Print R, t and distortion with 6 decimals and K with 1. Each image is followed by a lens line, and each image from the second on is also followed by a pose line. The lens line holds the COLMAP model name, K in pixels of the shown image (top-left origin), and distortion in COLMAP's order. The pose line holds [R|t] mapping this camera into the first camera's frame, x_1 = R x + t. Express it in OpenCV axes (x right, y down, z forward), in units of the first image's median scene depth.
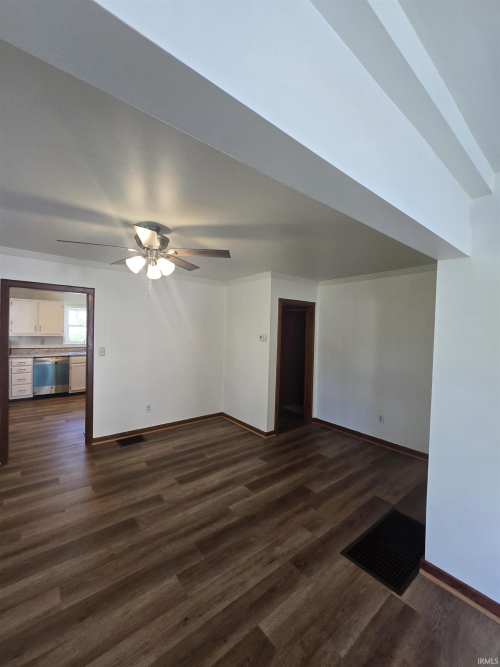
lens RADIAL K [[271.0, 0, 250.0], [0, 271.0, 333.5], [0, 0, 1]] dist [-0.001556, -0.000077]
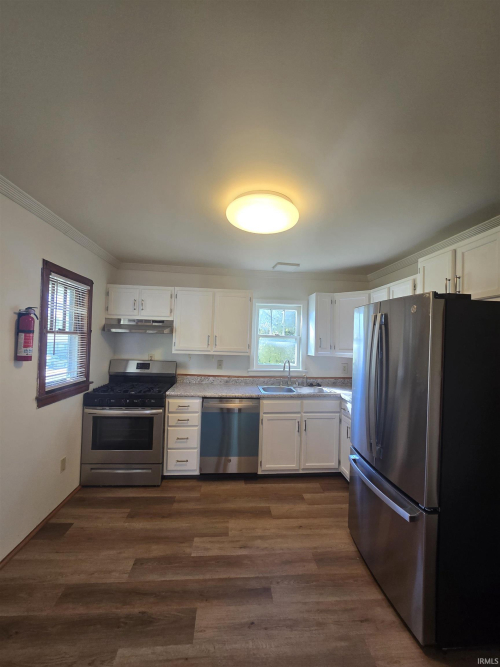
lens RADIAL K [[271.0, 0, 250.0], [0, 271.0, 333.5], [0, 0, 1]] dist [-0.001556, -0.000077]
pose [[0.826388, -0.012794, -0.562955, -0.406627], [-0.015883, 0.998814, -0.046016, -0.009517], [0.562876, 0.046969, 0.825205, 0.583079]]
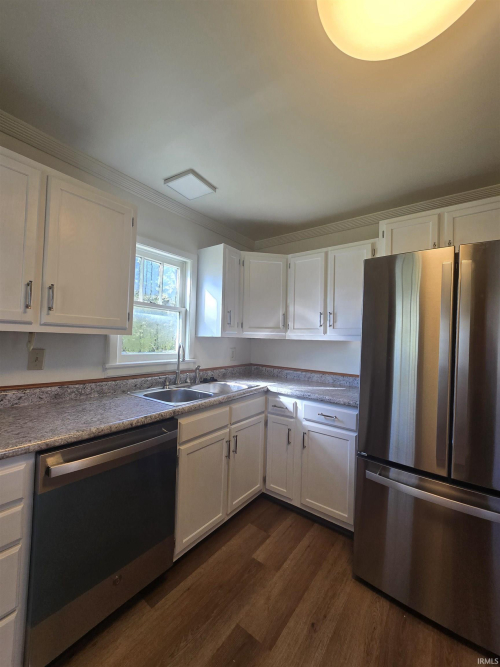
lens RADIAL K [[271.0, 0, 250.0], [0, 271.0, 333.5], [0, 0, 1]] dist [-0.001556, -0.000077]
pose [[0.968765, 0.008651, 0.247828, -0.666755], [-0.001355, 0.999561, -0.029593, 0.015610], [-0.247975, 0.028333, 0.968352, 0.744449]]
